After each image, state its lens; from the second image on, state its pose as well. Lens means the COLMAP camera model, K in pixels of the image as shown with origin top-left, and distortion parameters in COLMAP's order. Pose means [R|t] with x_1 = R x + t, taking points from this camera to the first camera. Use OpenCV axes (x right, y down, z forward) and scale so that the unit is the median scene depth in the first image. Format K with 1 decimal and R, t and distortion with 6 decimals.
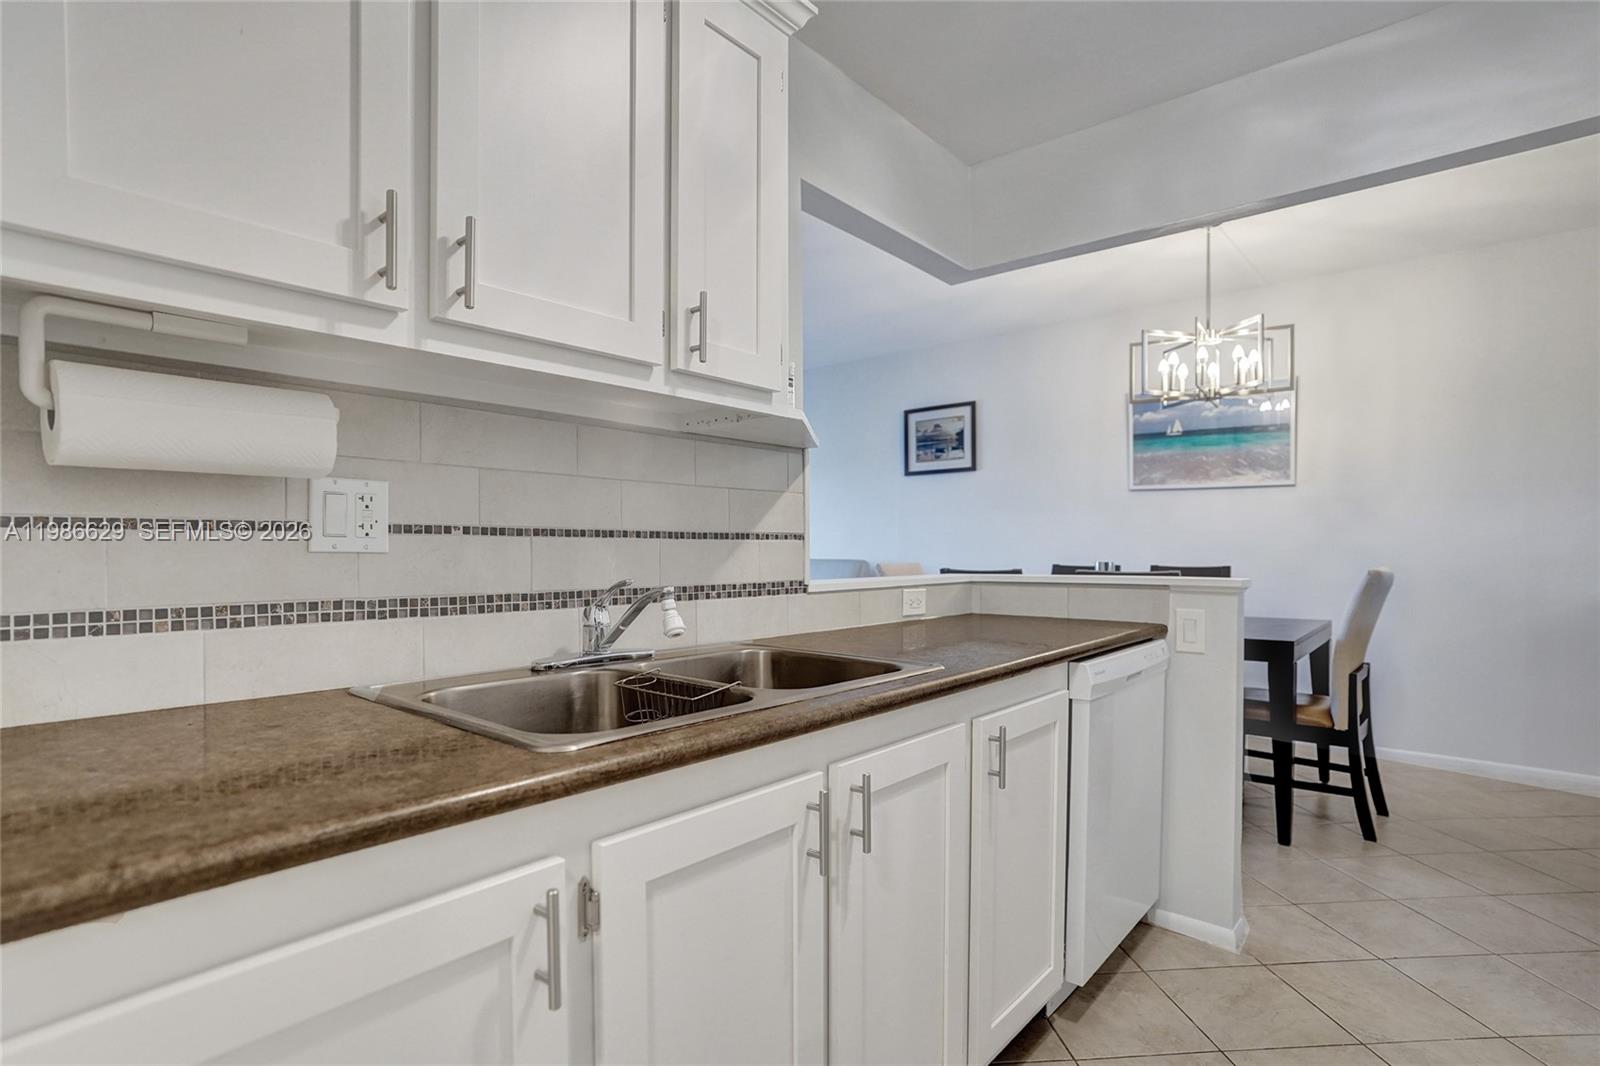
lens RADIAL K [[778.9, 0, 801.5], [0, 778.9, 565.1], [0, 0, 1]] dist [-0.047657, 0.019821]
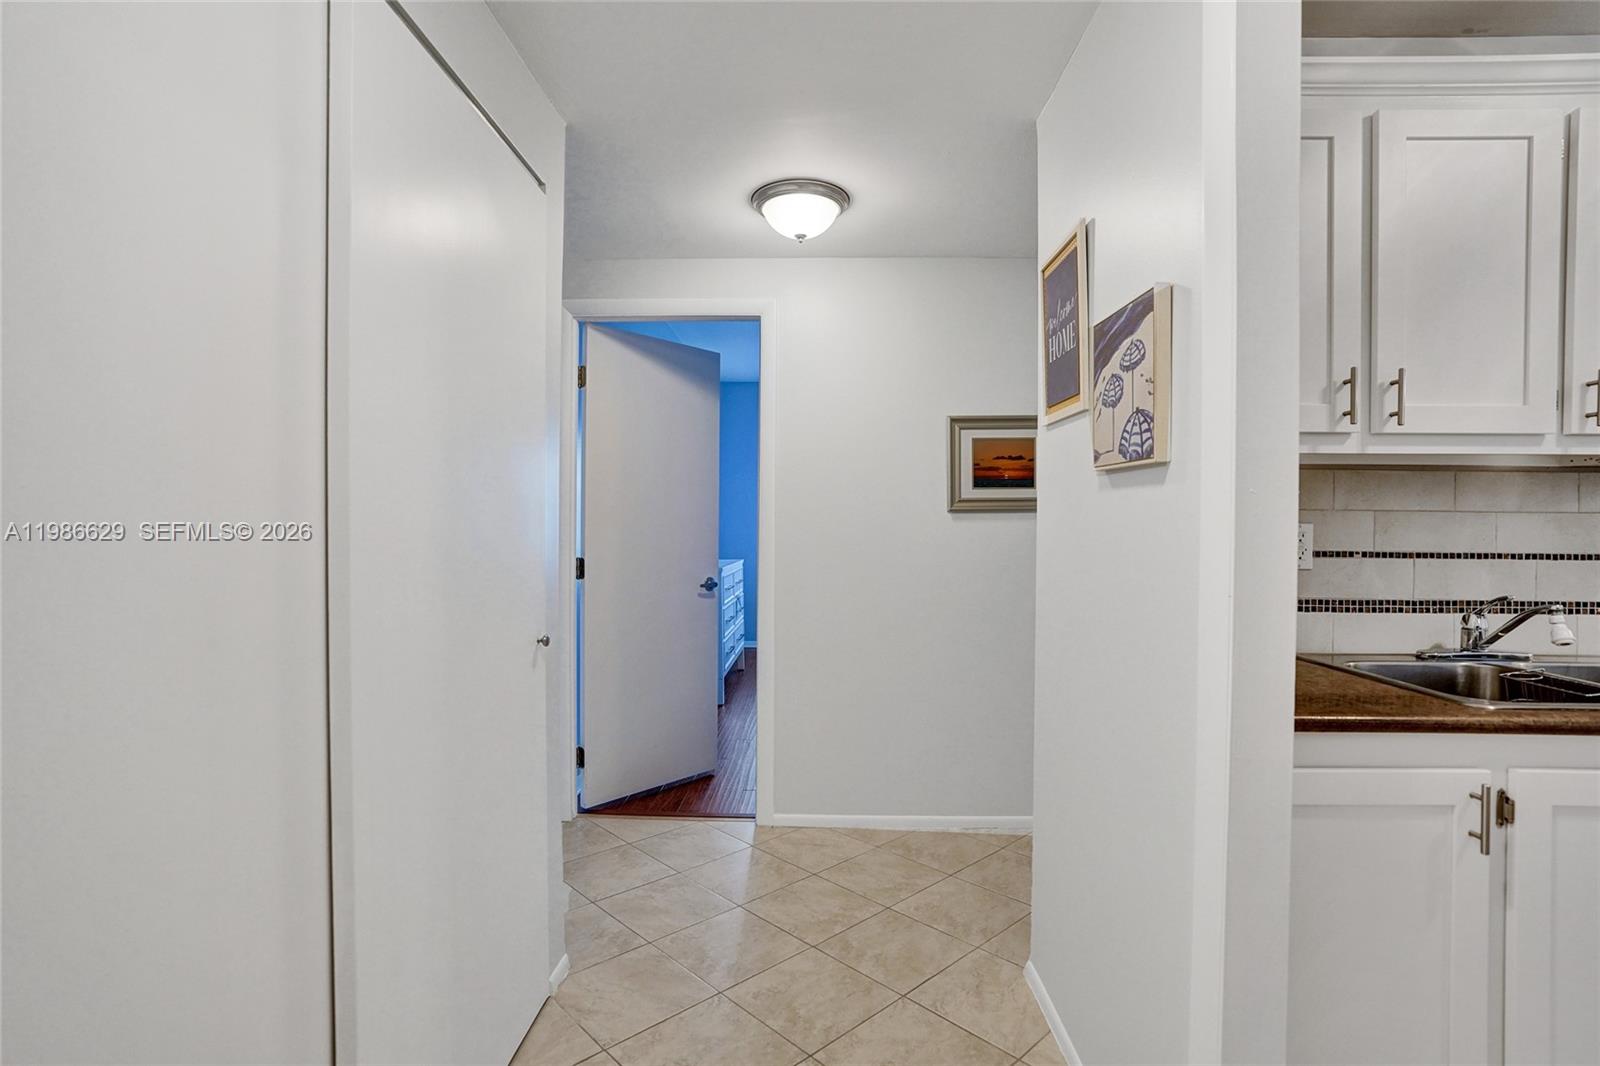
lens RADIAL K [[793.8, 0, 766.8], [0, 793.8, 533.9], [0, 0, 1]] dist [-0.059939, 0.024003]
pose [[0.614209, 0.014338, -0.789013, 0.015243], [-0.020717, 0.999783, 0.002041, -0.051638], [0.788871, 0.015092, 0.614373, -0.629433]]
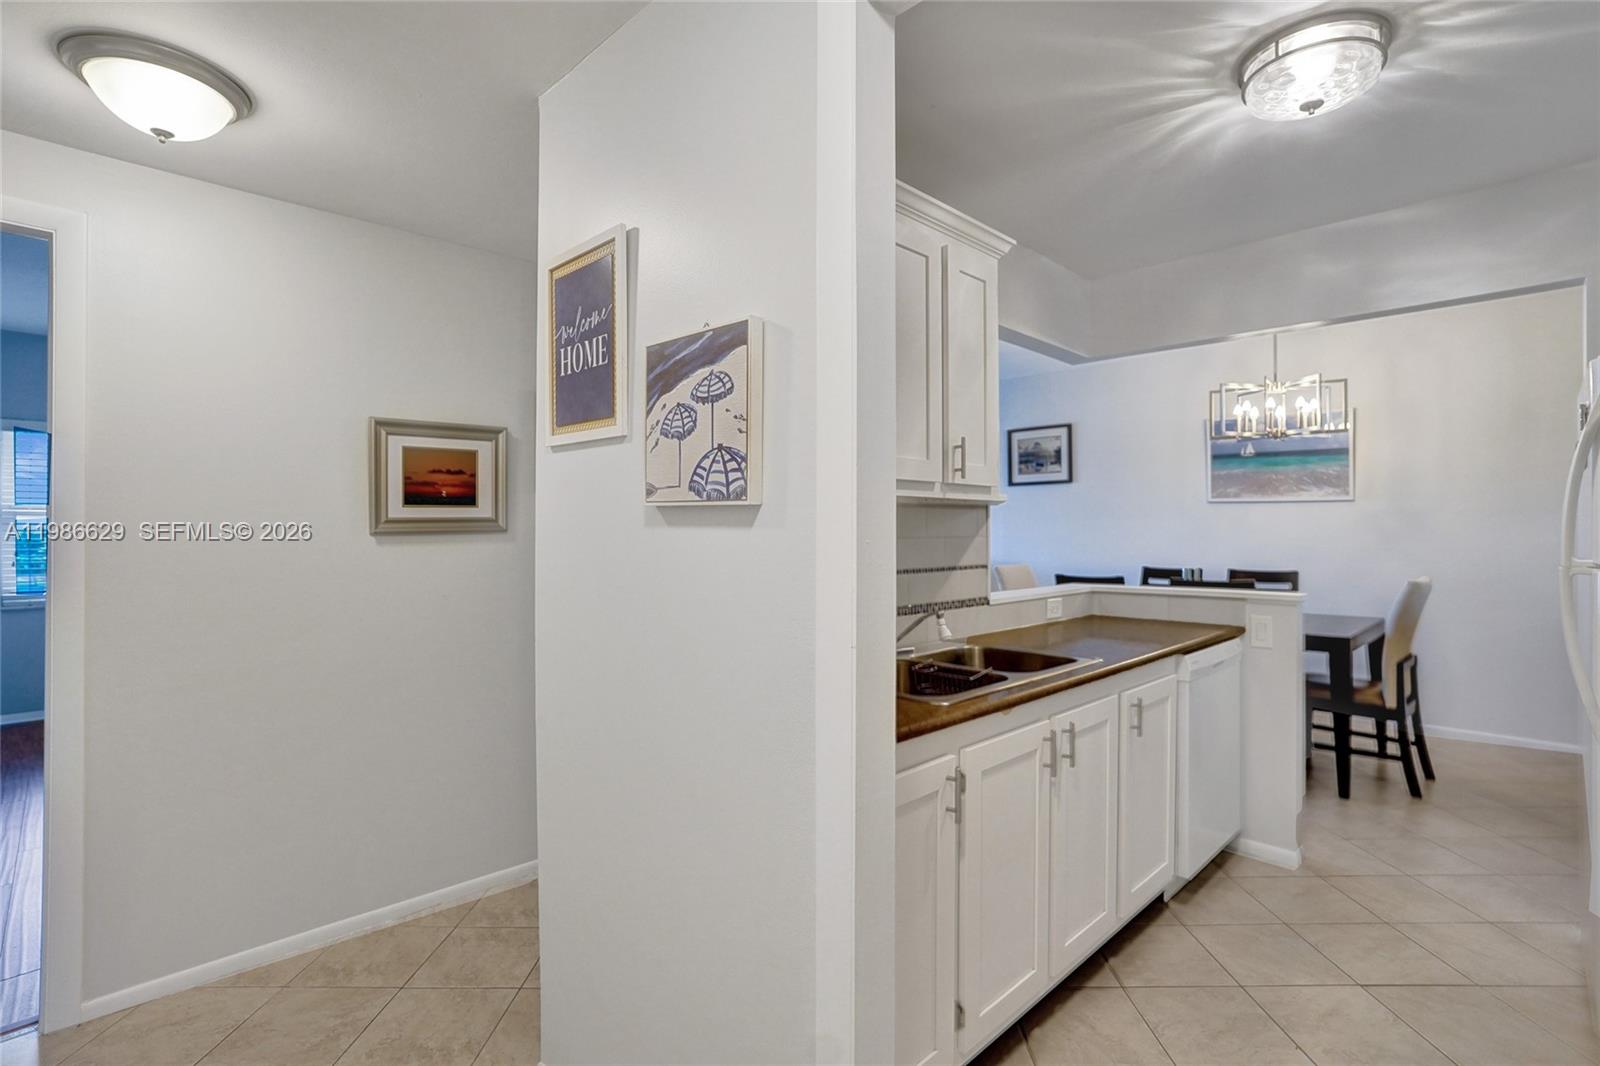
lens RADIAL K [[783.5, 0, 808.5], [0, 783.5, 522.8], [0, 0, 1]] dist [-0.045218, 0.021087]
pose [[0.997878, -0.001495, -0.065096, -0.281334], [-0.000136, 0.999686, -0.025055, -0.097513], [0.065113, 0.025010, 0.997564, -0.571780]]
